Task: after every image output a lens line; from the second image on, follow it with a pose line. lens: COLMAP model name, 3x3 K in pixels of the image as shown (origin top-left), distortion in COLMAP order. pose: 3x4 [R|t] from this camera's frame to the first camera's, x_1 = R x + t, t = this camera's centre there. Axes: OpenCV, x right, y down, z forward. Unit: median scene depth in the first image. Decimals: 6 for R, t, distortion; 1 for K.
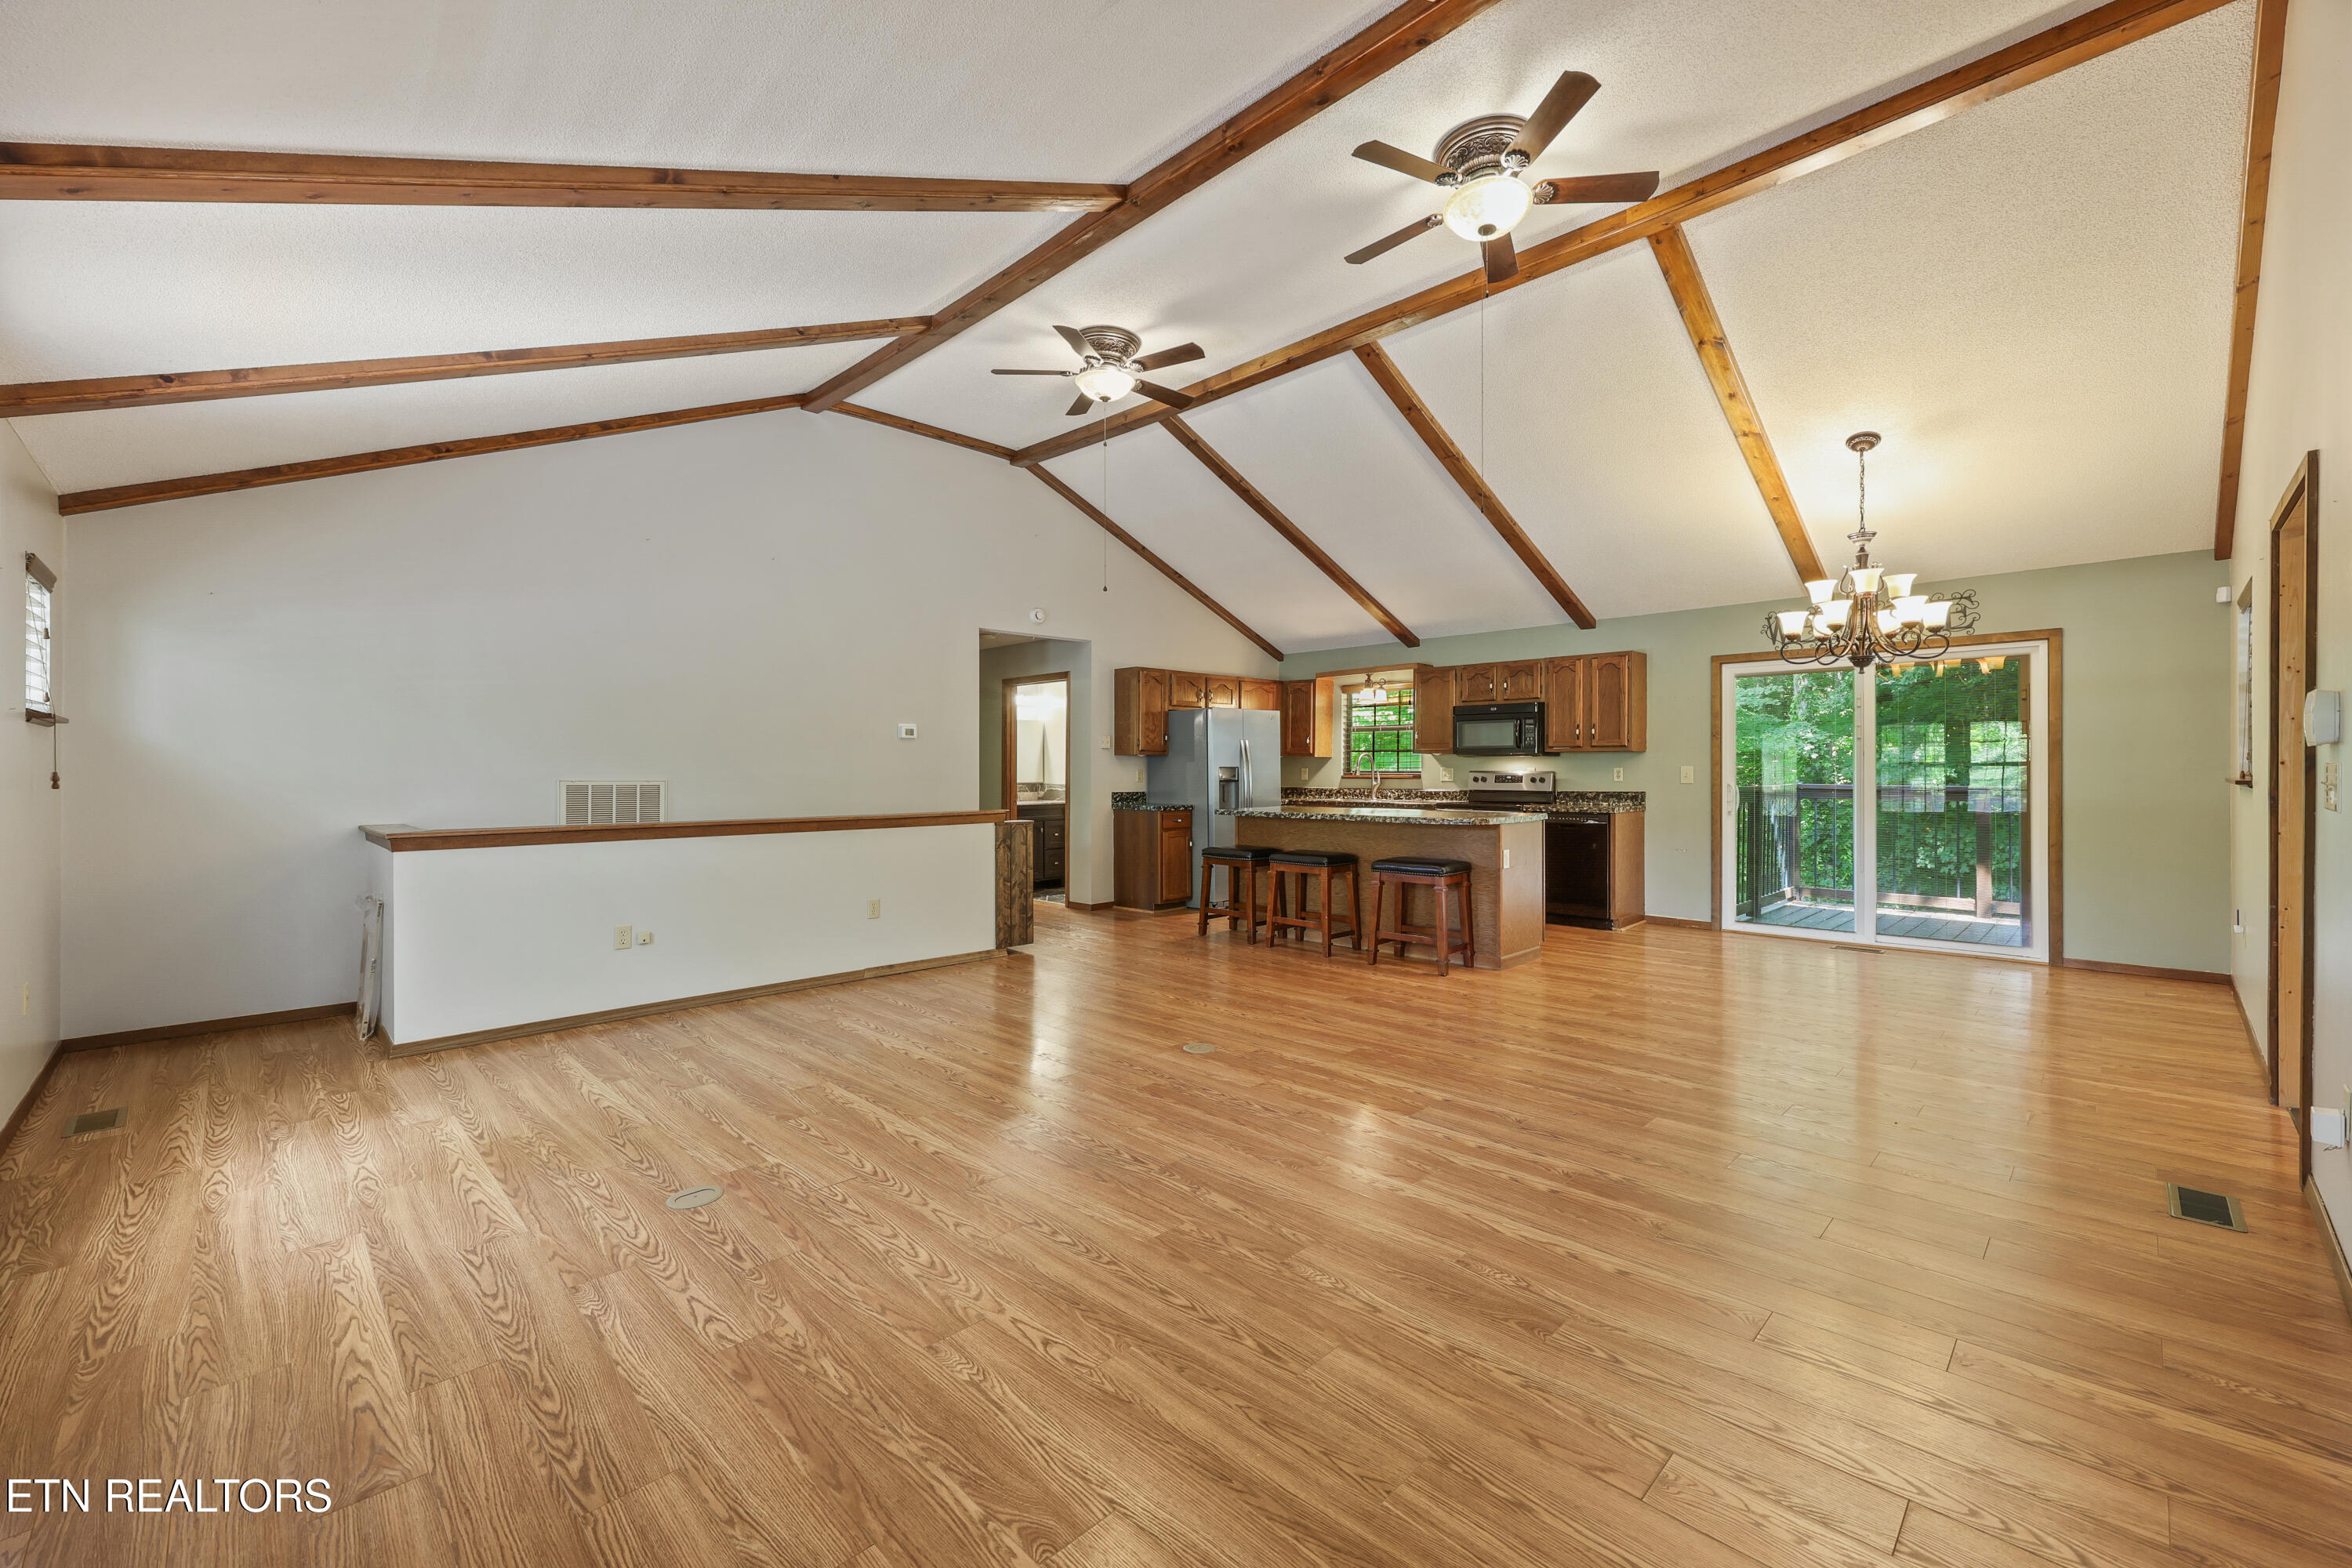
lens RADIAL K [[950.5, 0, 1179.3], [0, 950.5, 775.8], [0, 0, 1]] dist [0.001471, -0.000862]
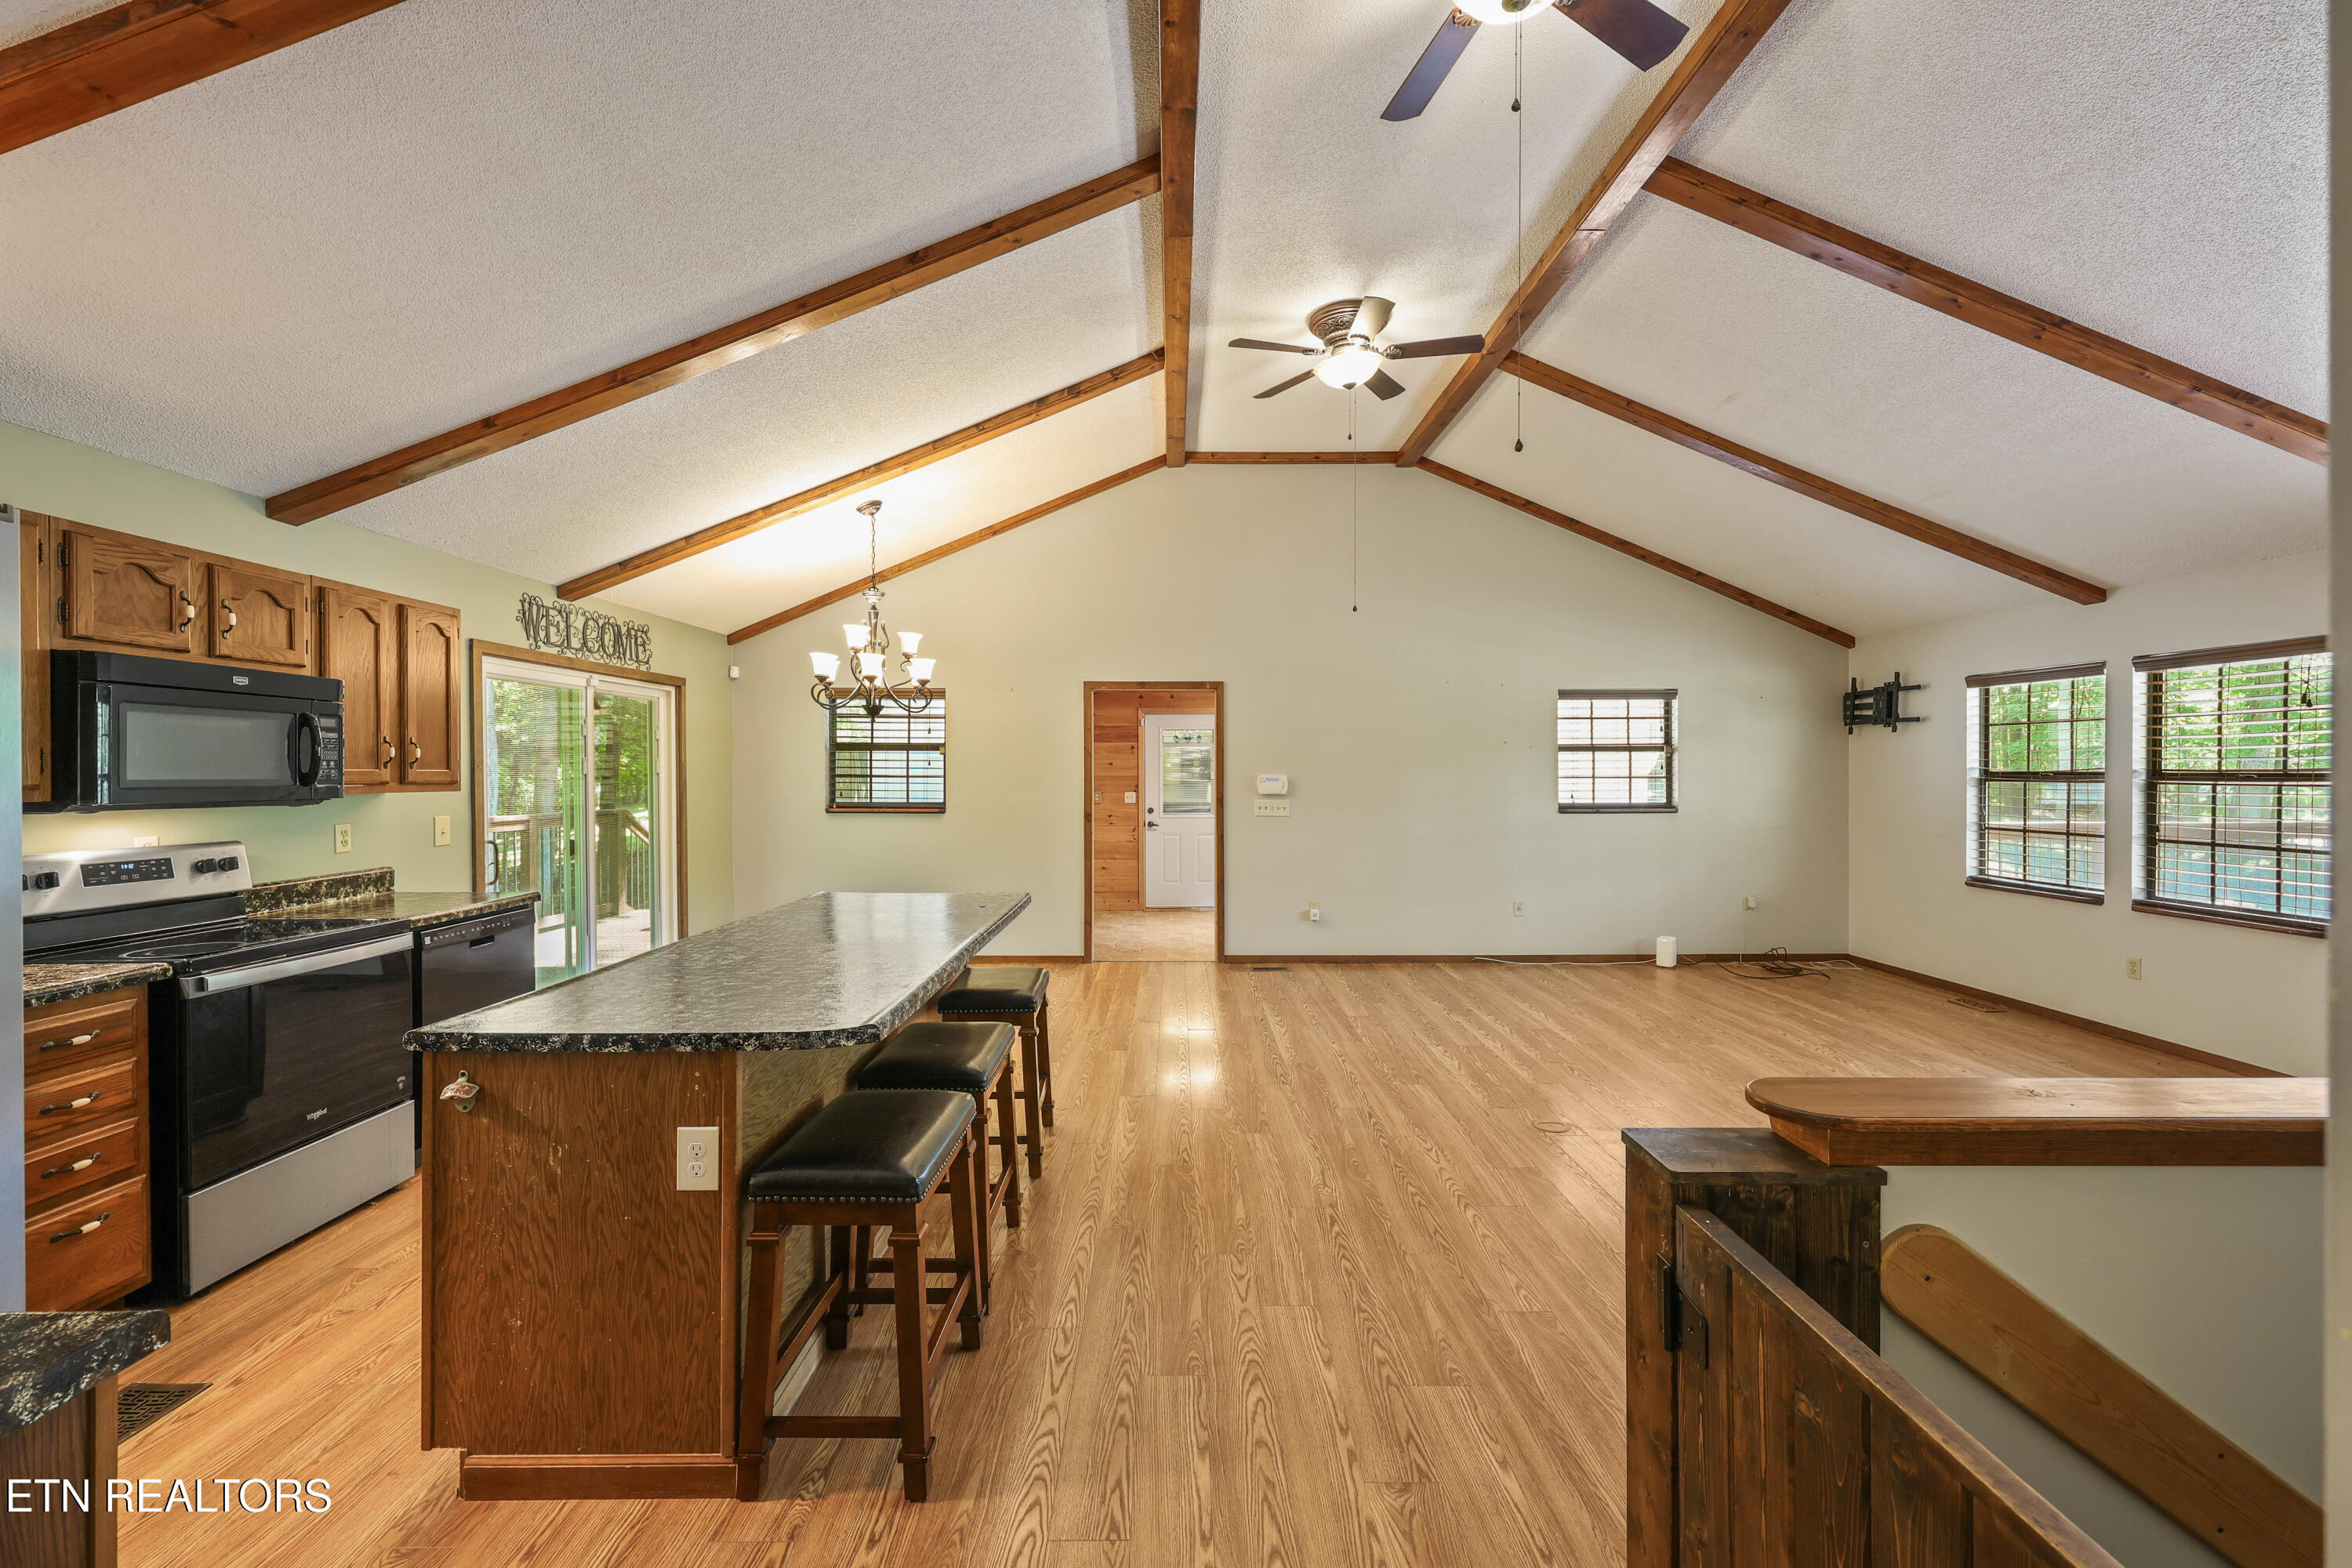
lens RADIAL K [[950.5, 0, 1190.1], [0, 950.5, 782.2], [0, 0, 1]] dist [0.001471, -0.000862]
pose [[-0.720764, -0.004981, 0.693162, -0.244611], [0.005856, 0.999895, 0.013275, -0.042085], [-0.693155, 0.013627, -0.720659, 1.272736]]
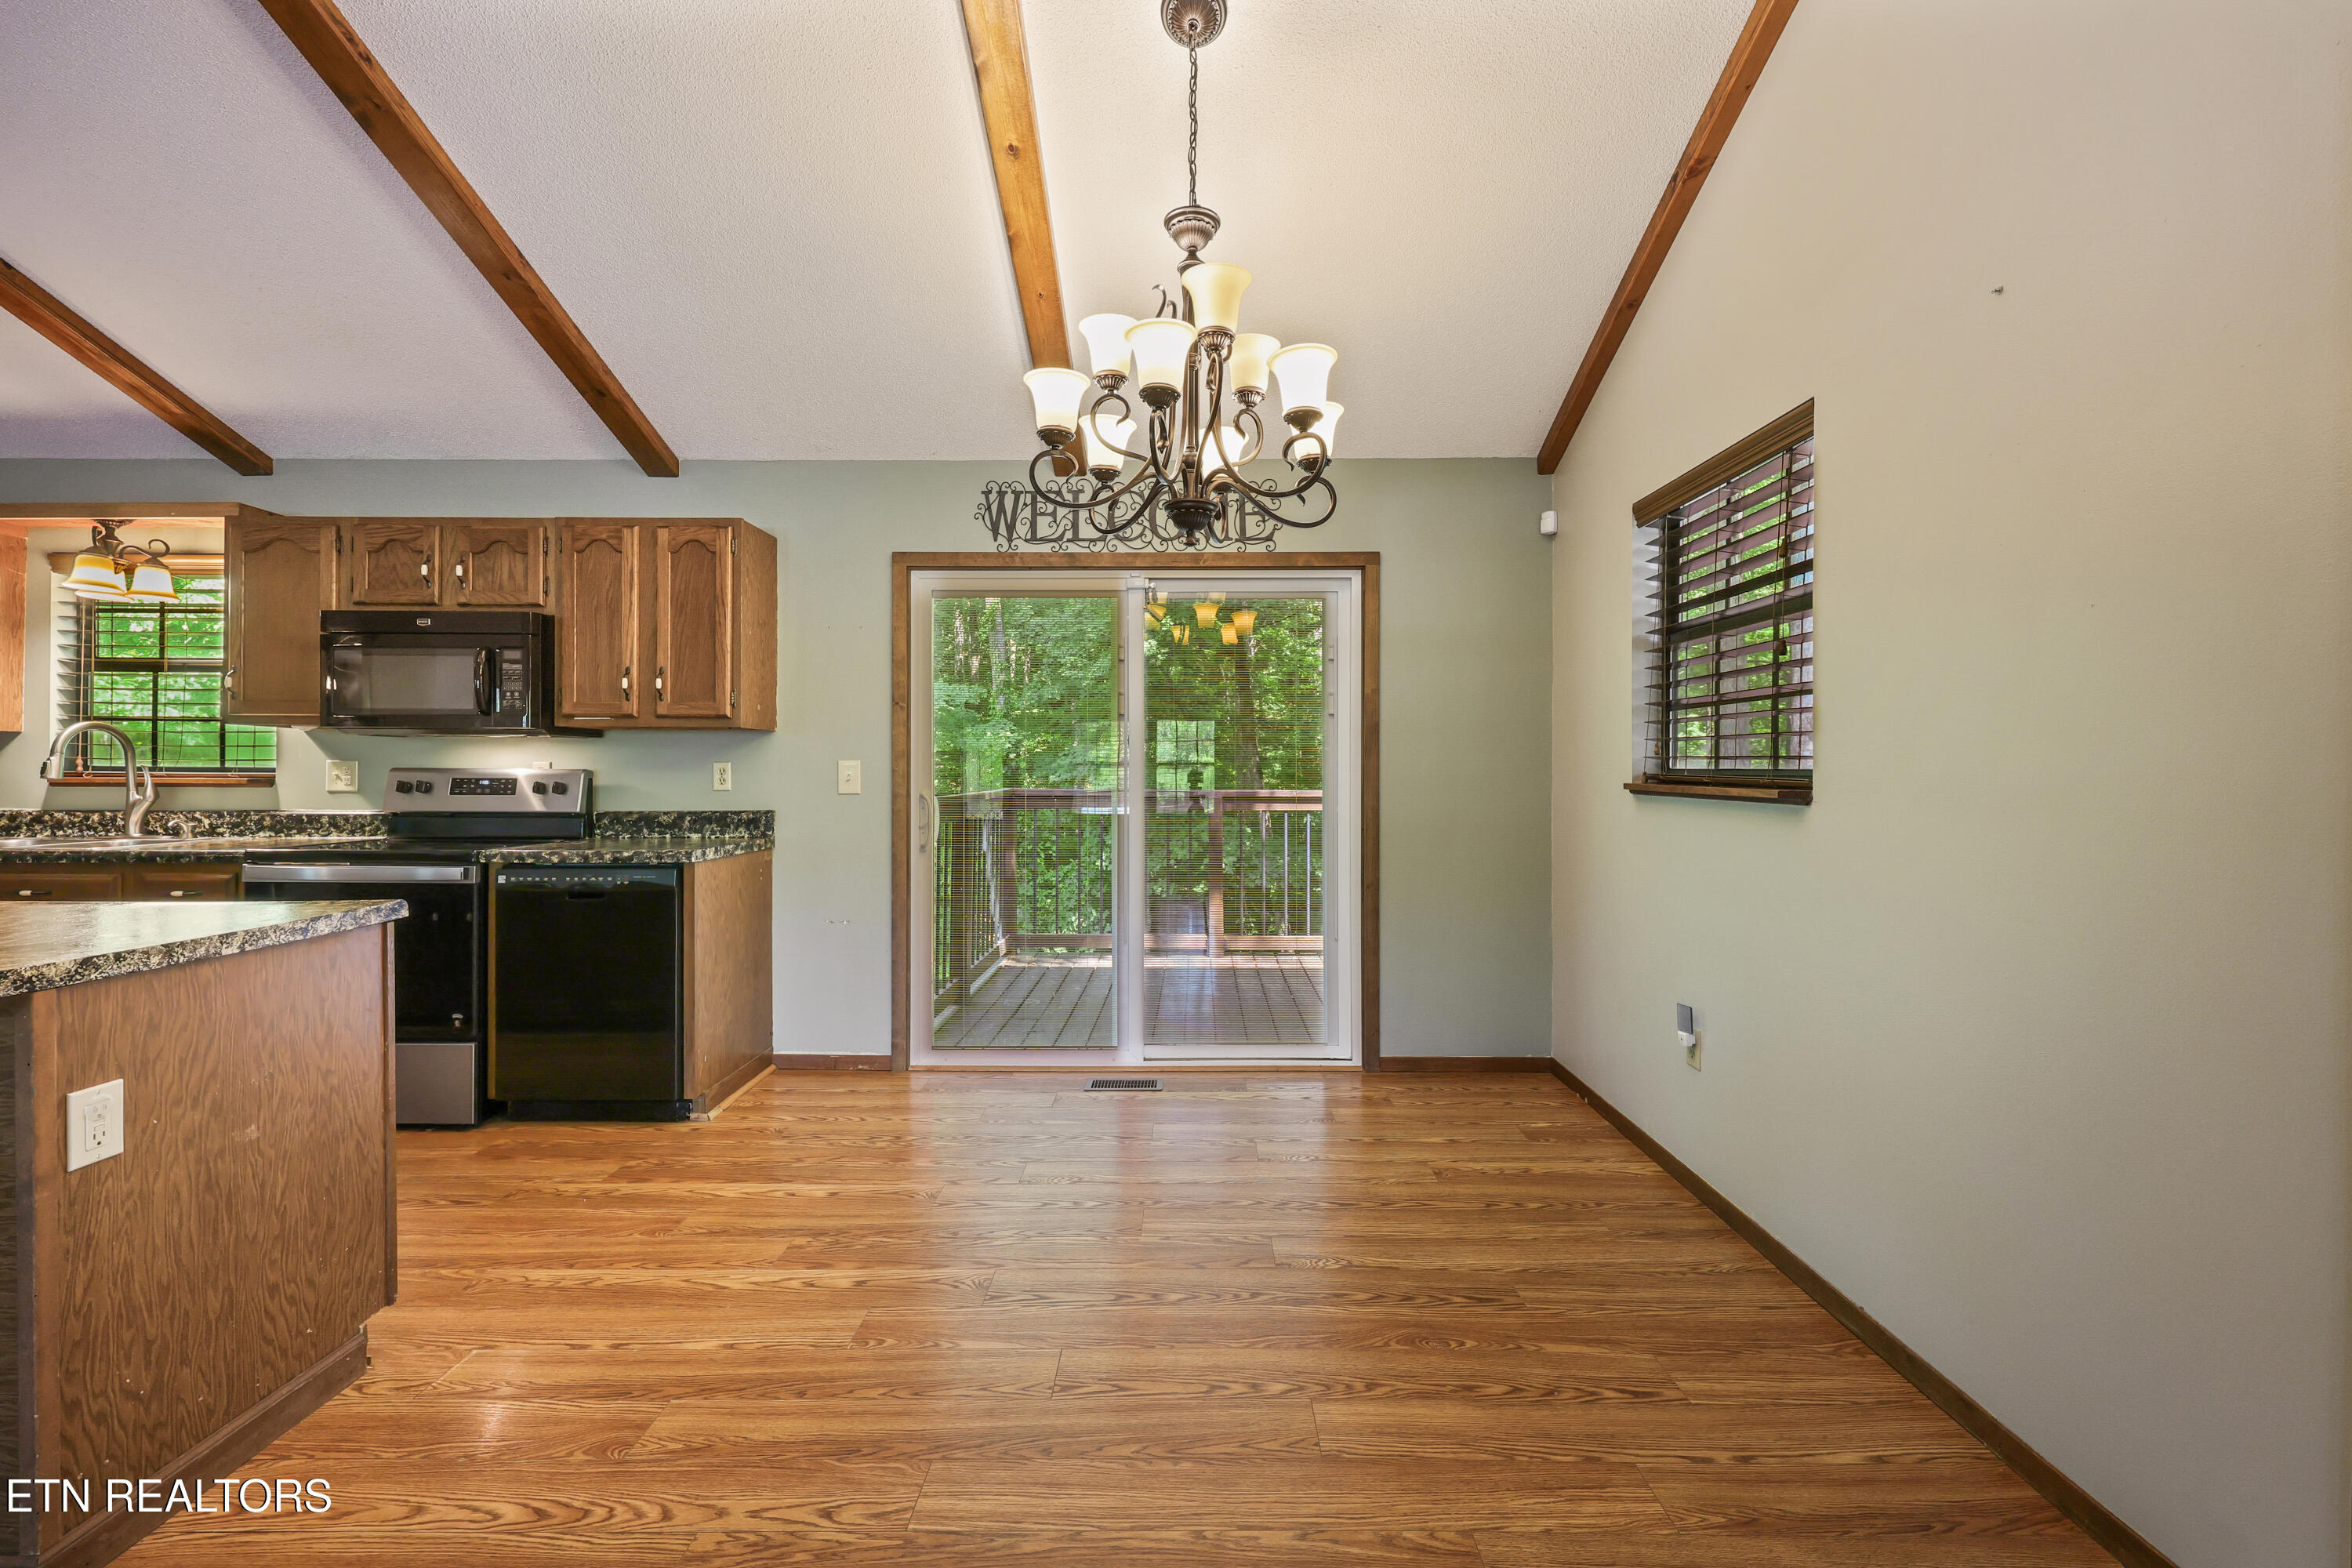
lens RADIAL K [[950.5, 0, 1190.2], [0, 950.5, 774.8], [0, 0, 1]] dist [0.001471, -0.000862]
pose [[0.703494, -0.000126, 0.710701, 0.339375], [0.001128, 0.999999, -0.000939, -0.001702], [-0.710700, 0.001463, 0.703494, 0.576640]]
